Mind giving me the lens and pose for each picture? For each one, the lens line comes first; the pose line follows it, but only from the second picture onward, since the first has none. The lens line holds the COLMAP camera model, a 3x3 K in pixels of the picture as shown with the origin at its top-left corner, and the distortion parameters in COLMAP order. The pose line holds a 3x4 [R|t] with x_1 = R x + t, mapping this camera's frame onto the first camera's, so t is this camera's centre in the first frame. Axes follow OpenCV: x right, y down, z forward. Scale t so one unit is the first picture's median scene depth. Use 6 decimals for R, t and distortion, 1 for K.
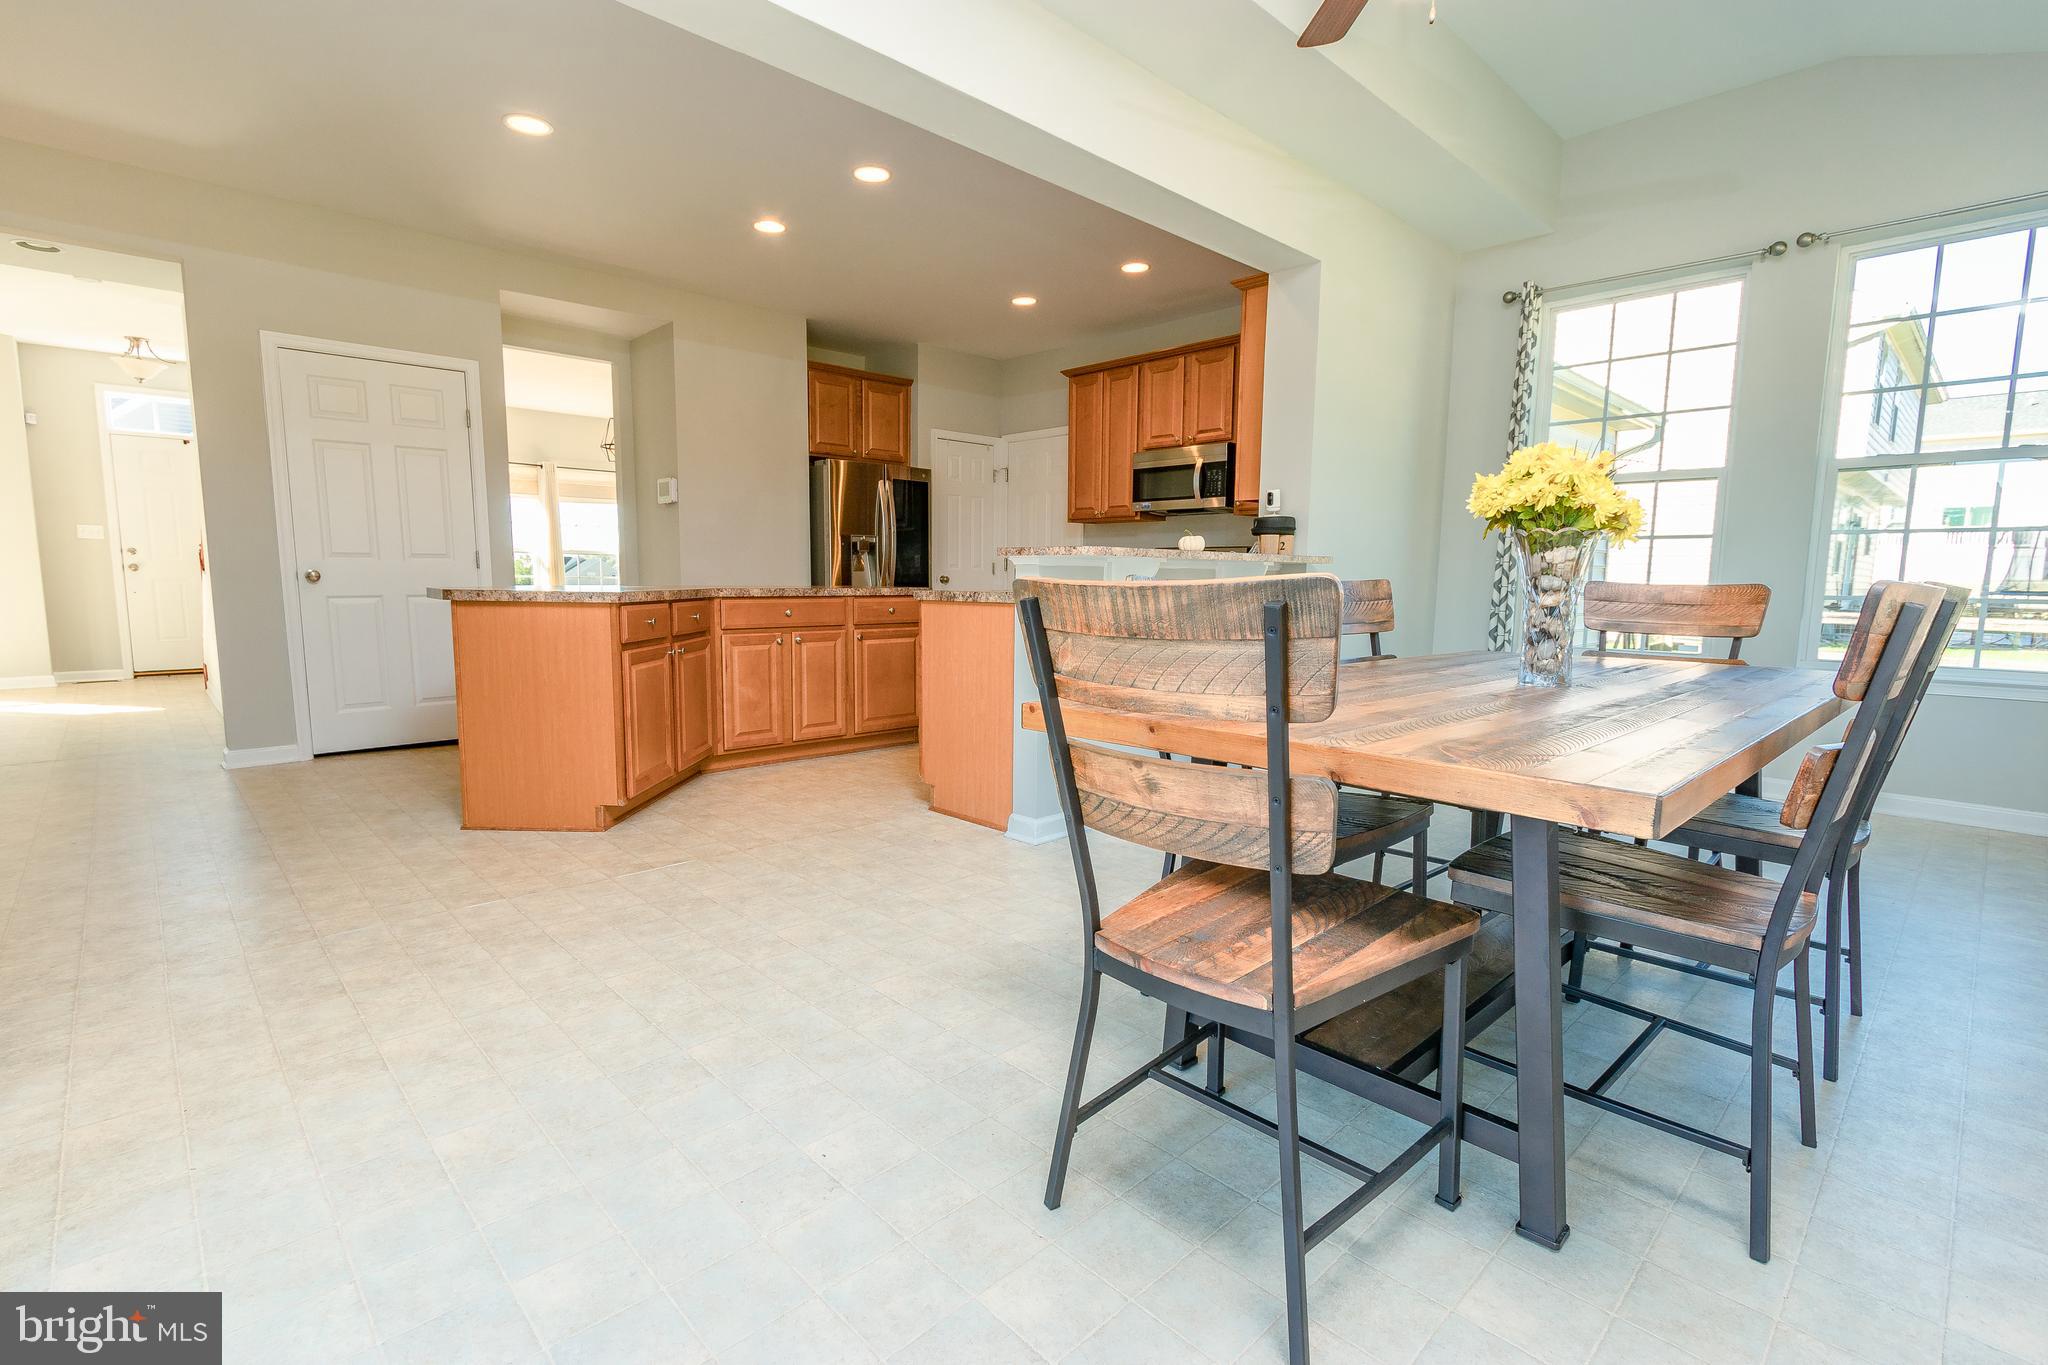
lens RADIAL K [[948.8, 0, 1024.0], [0, 948.8, 682.5], [0, 0, 1]] dist [0.011680, -0.000417]
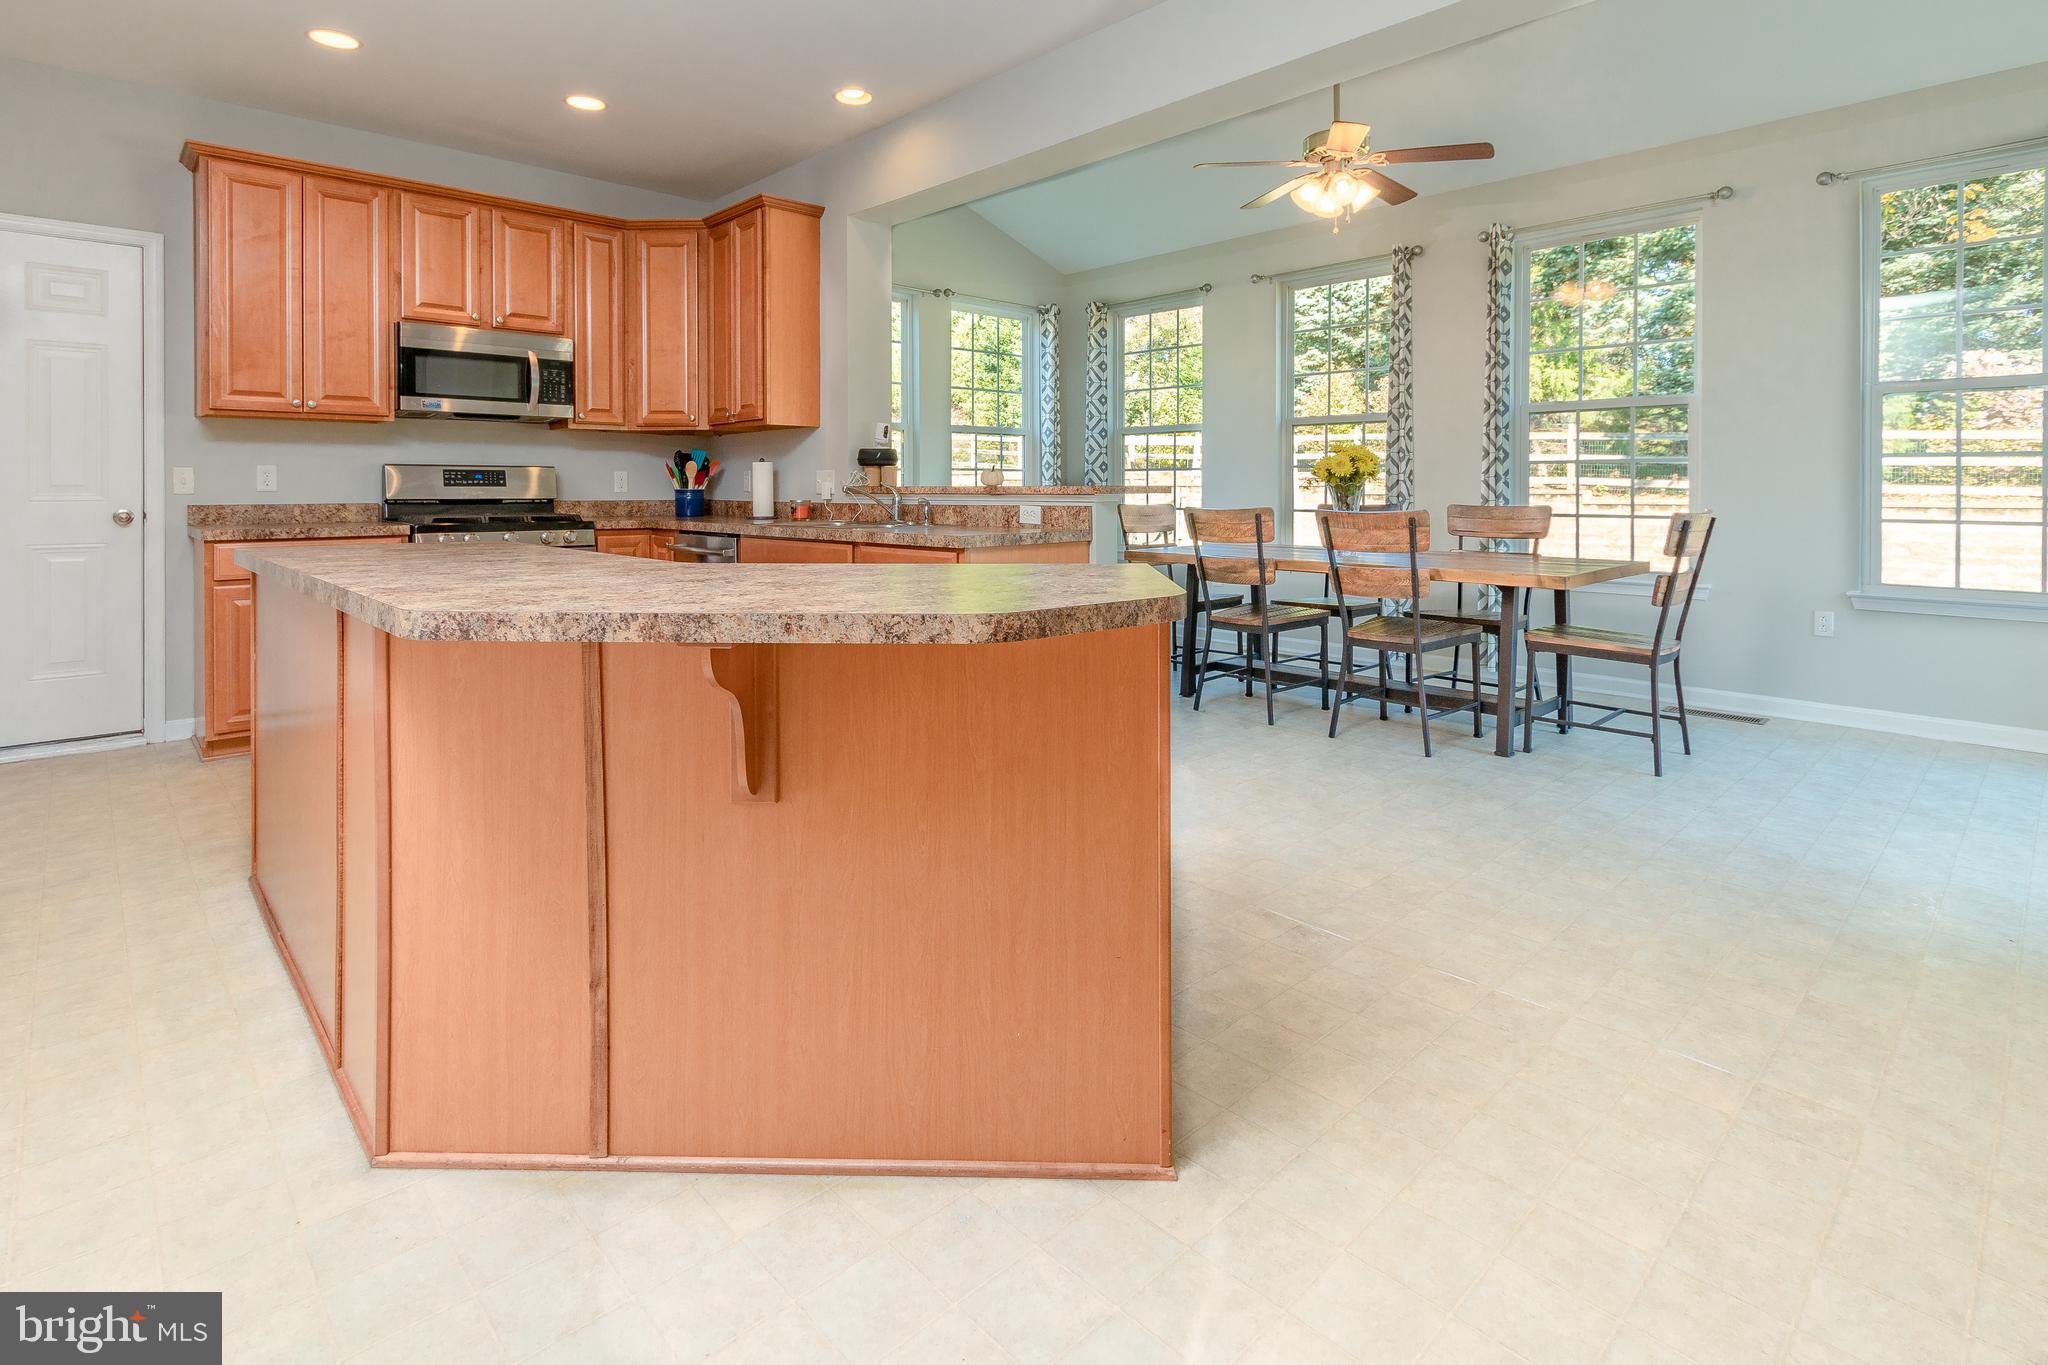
lens RADIAL K [[999.1, 0, 1009.9], [0, 999.1, 496.4], [0, 0, 1]] dist [0.001819, -0.000173]
pose [[0.010277, -0.018836, 0.999770, -0.612779], [0.112194, 0.993531, 0.017565, -0.091850], [-0.993633, 0.111987, 0.012323, 0.623212]]
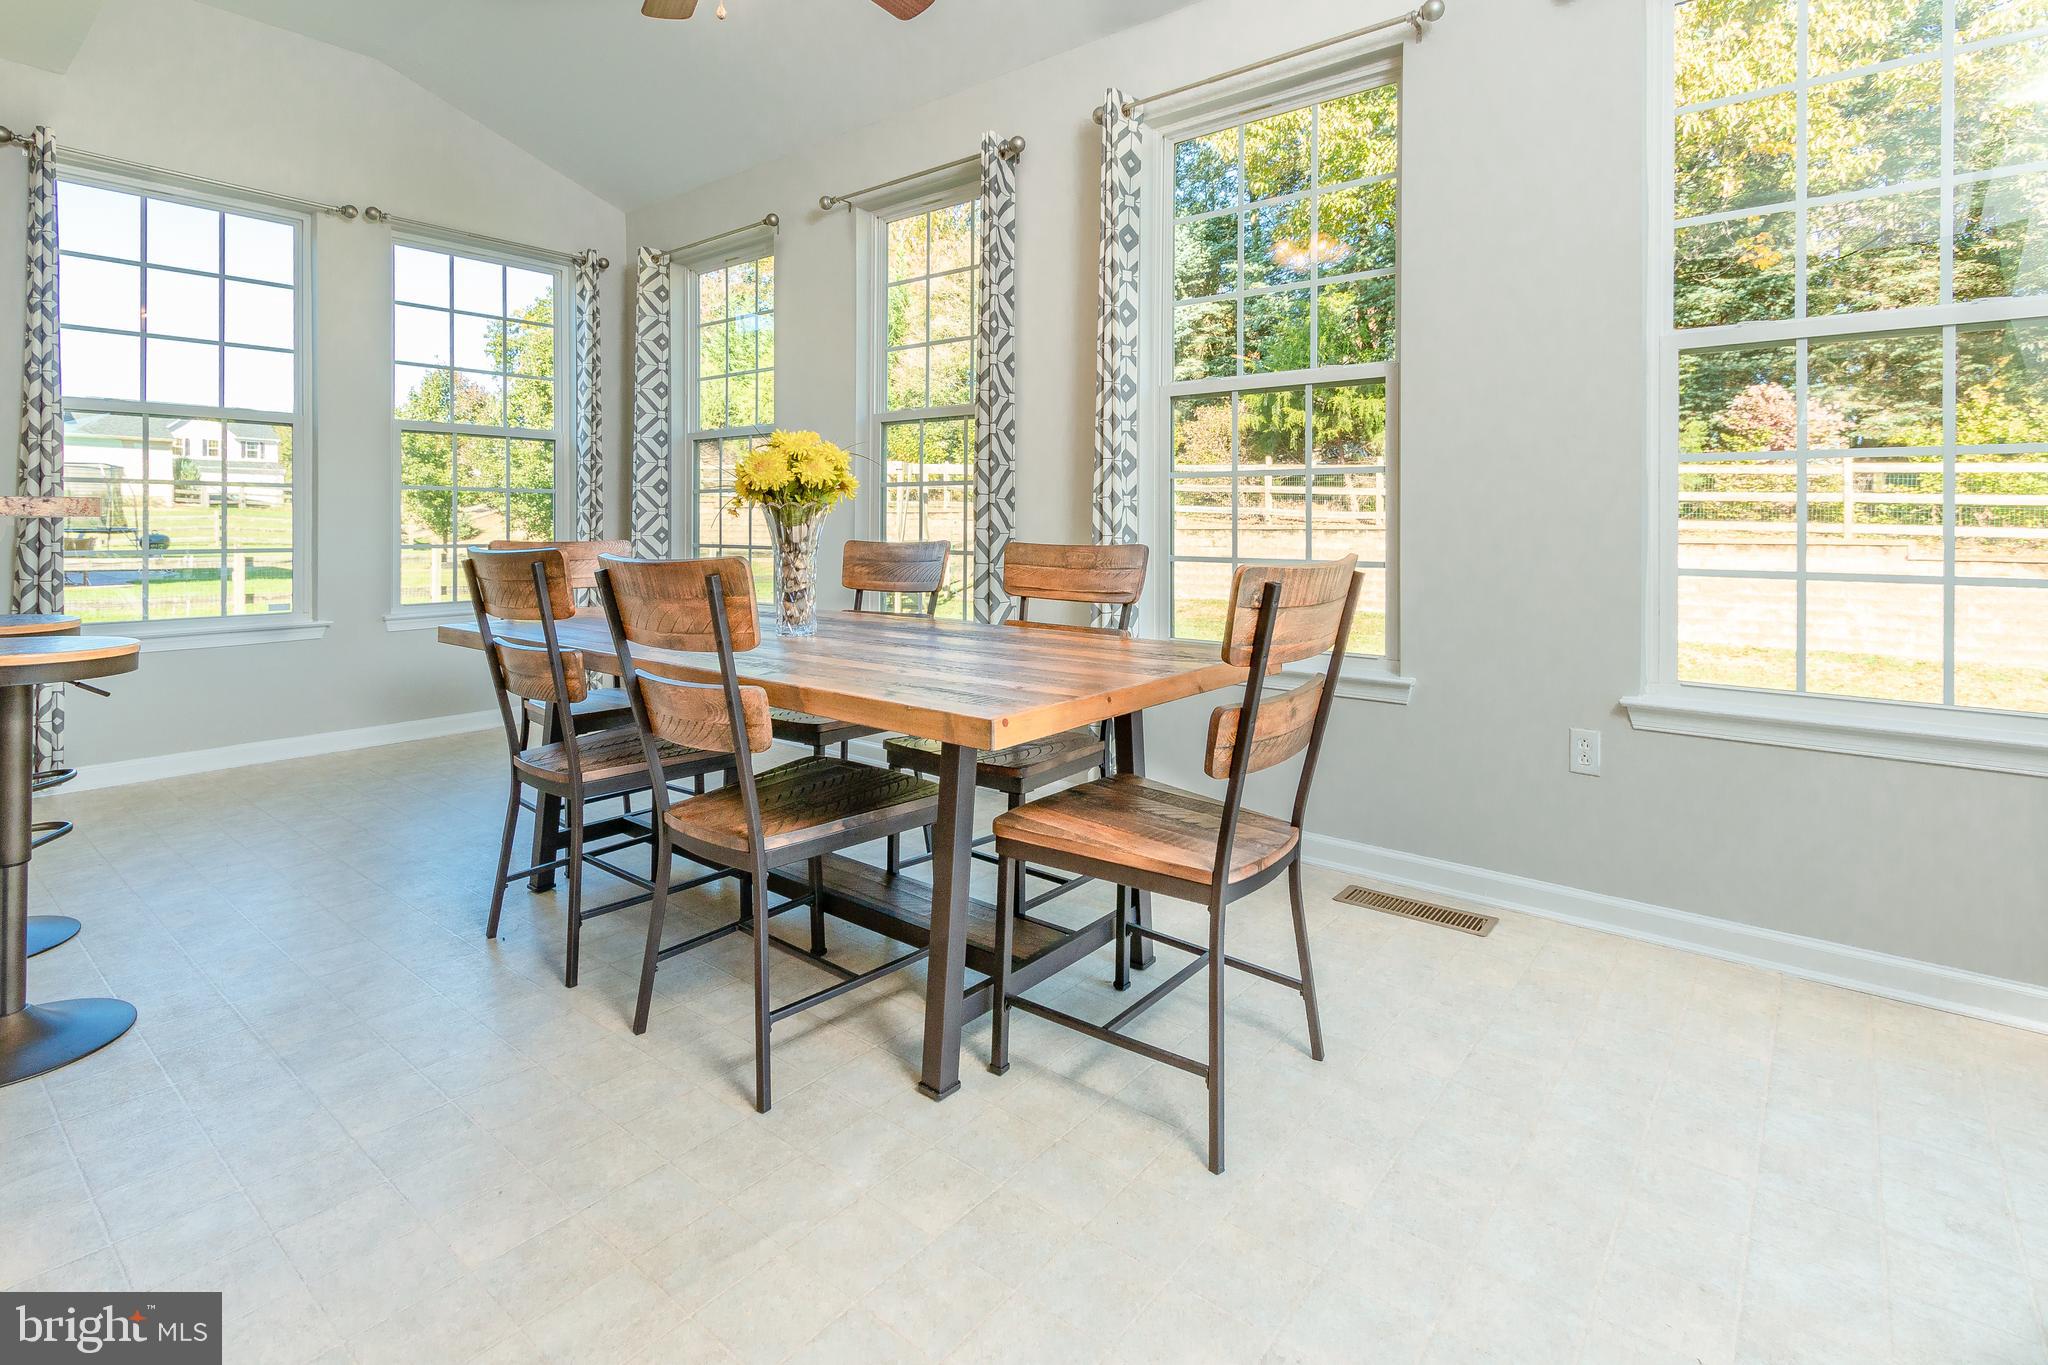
lens RADIAL K [[993.3, 0, 1010.5], [0, 993.3, 520.8], [0, 0, 1]] dist [0.001458, -0.000038]
pose [[-0.118558, -0.009174, 0.992905, -0.251777], [0.106065, 0.994119, 0.021849, -0.049465], [-0.987266, 0.107902, -0.116887, 0.319378]]
